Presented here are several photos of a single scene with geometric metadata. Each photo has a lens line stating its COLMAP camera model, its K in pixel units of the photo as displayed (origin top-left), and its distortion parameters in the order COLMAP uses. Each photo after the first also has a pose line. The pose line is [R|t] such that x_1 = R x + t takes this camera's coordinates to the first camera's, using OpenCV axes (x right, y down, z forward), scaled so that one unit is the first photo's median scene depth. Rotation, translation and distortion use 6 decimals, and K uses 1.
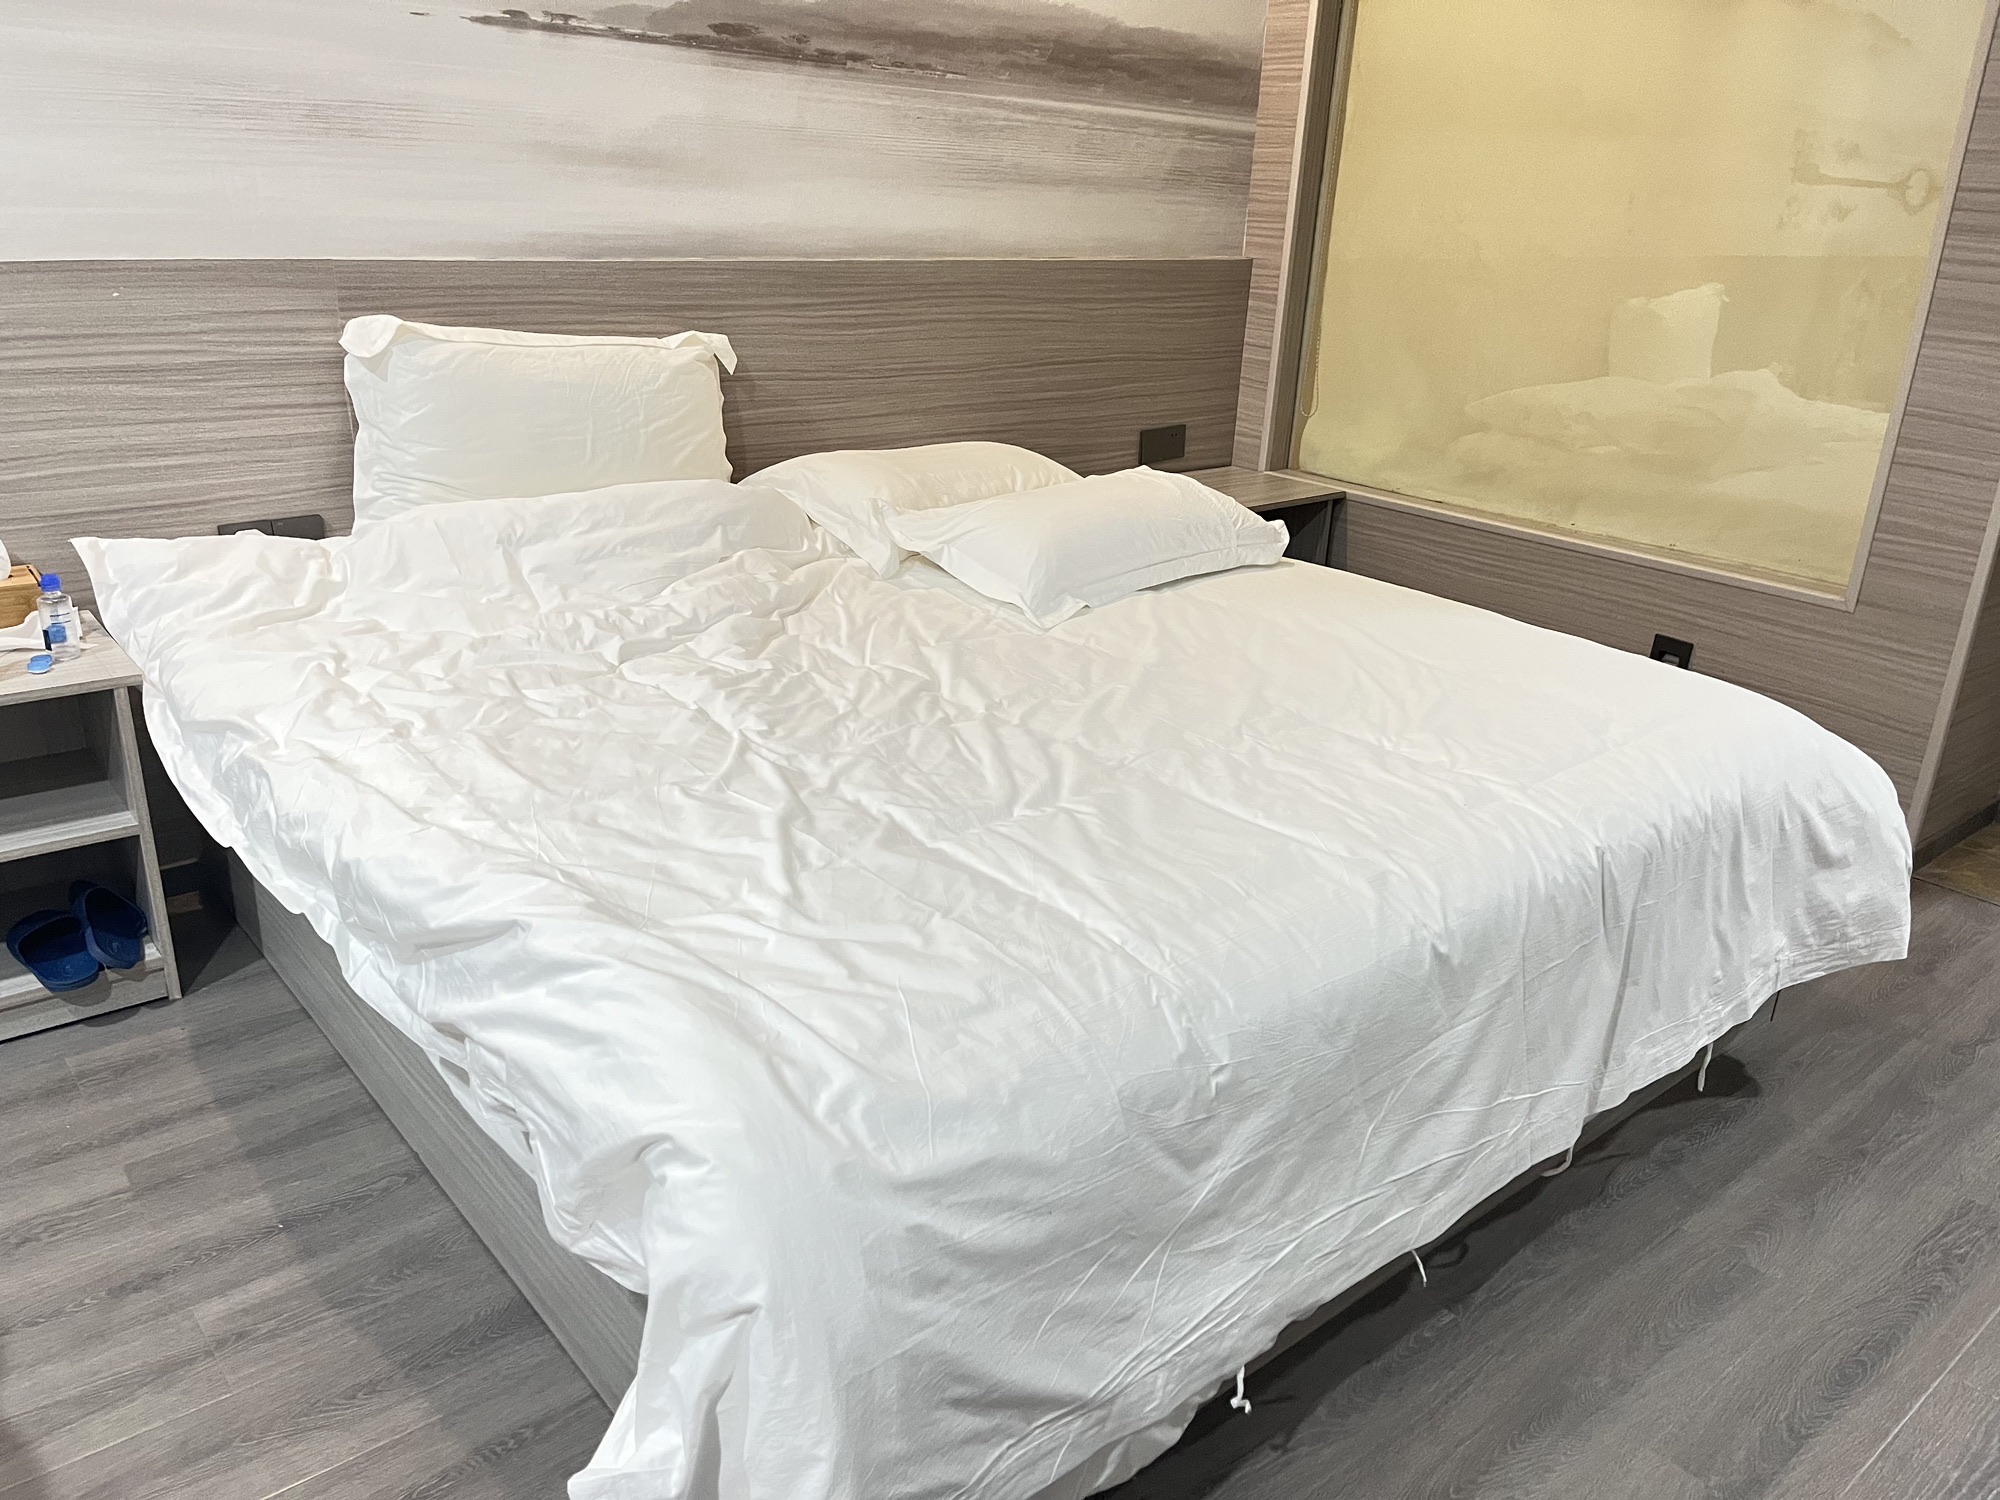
lens RADIAL K [[1514.9, 0, 1000.0], [0, 1514.9, 750.0], [0, 0, 1]] dist [0.059498, -0.078466]
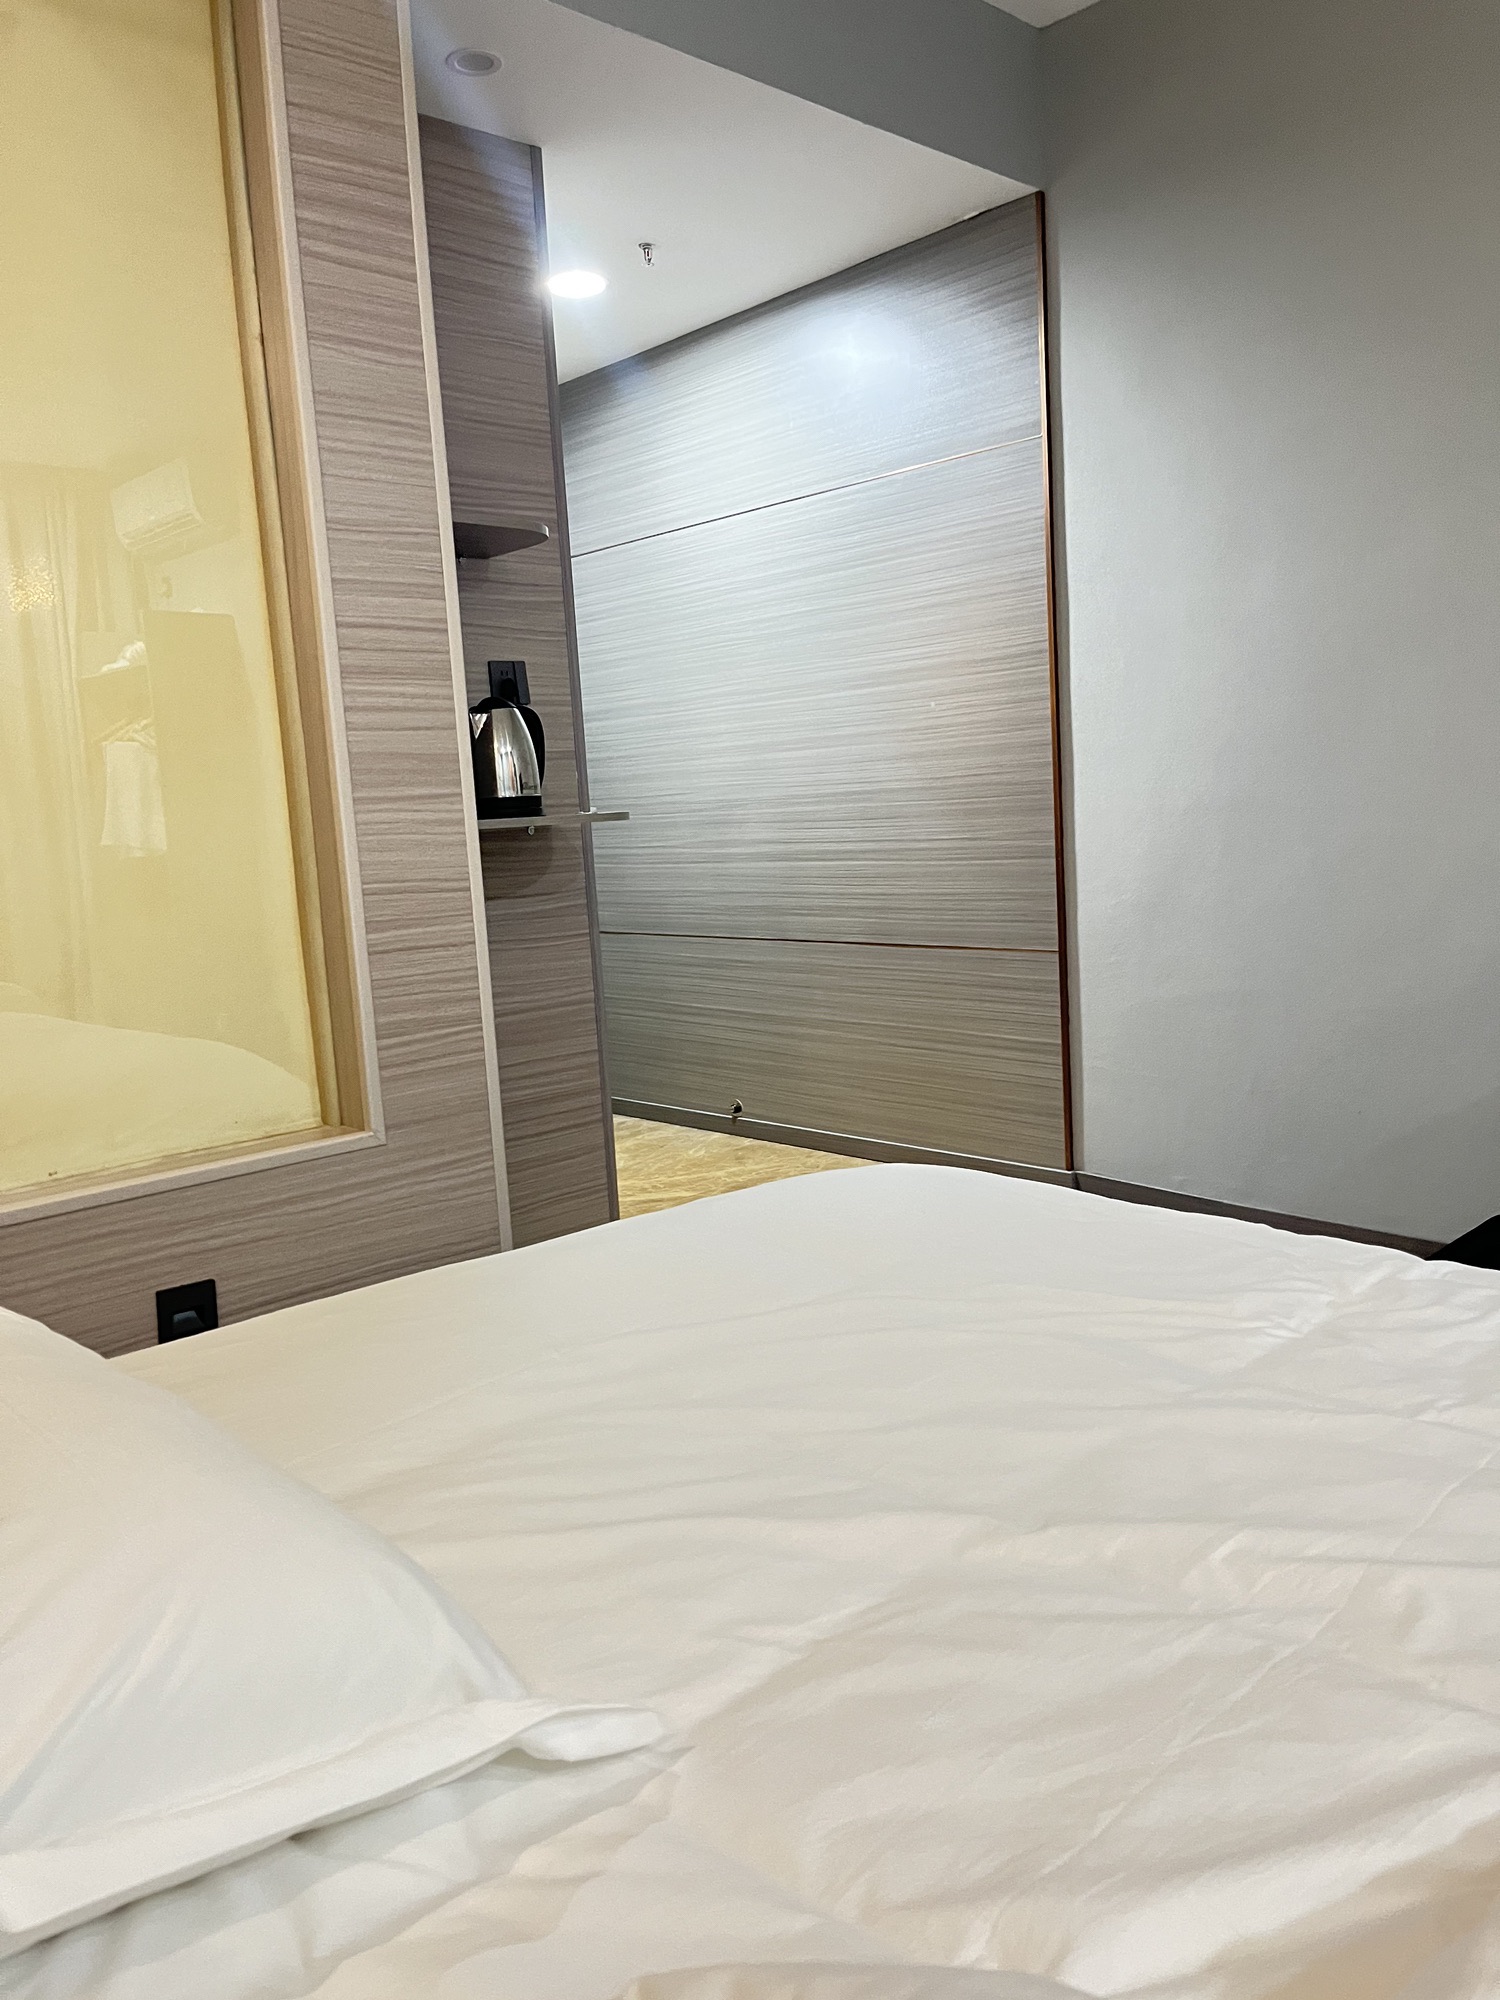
lens RADIAL K [[1514.9, 0, 750.0], [0, 1514.9, 1000.0], [0, 0, 1]] dist [0.059498, -0.078466]
pose [[-0.044422, -0.168789, 0.984651, -0.174564], [0.409691, 0.895853, 0.172050, -0.180251], [-0.911142, 0.411045, 0.029356, 0.655984]]
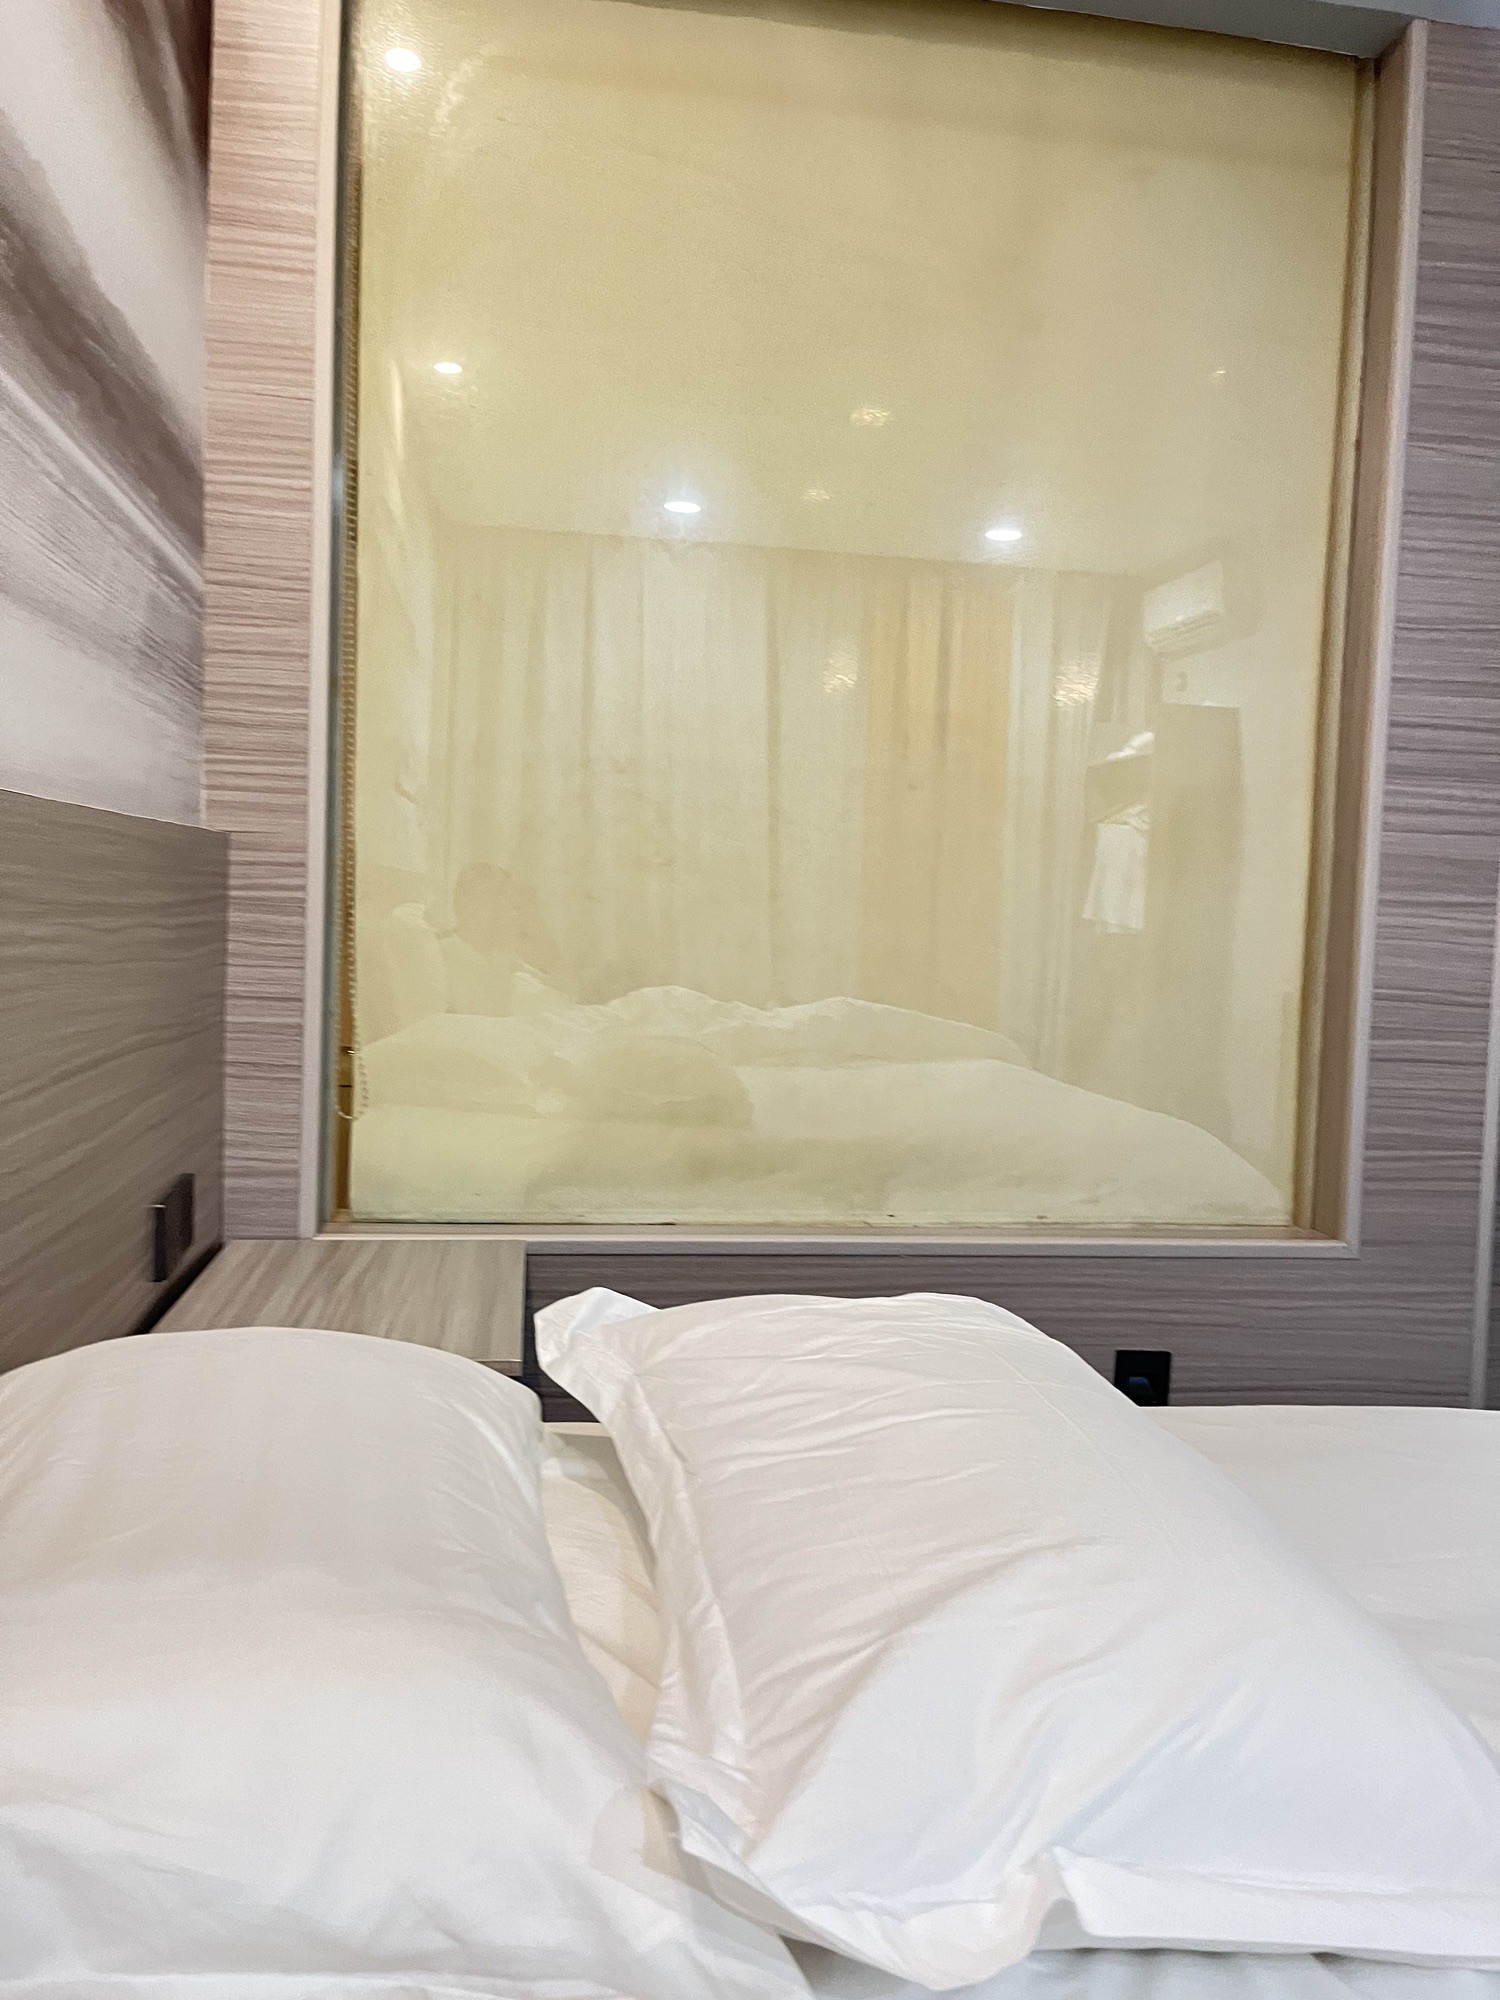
lens RADIAL K [[1510.9, 0, 750.0], [0, 1510.9, 1000.0], [0, 0, 1]] dist [0.057644, -0.083283]
pose [[0.526743, -0.079771, 0.846273, -0.188851], [0.289504, 0.952901, -0.090373, -0.193944], [-0.799205, 0.292603, 0.525028, 0.683176]]
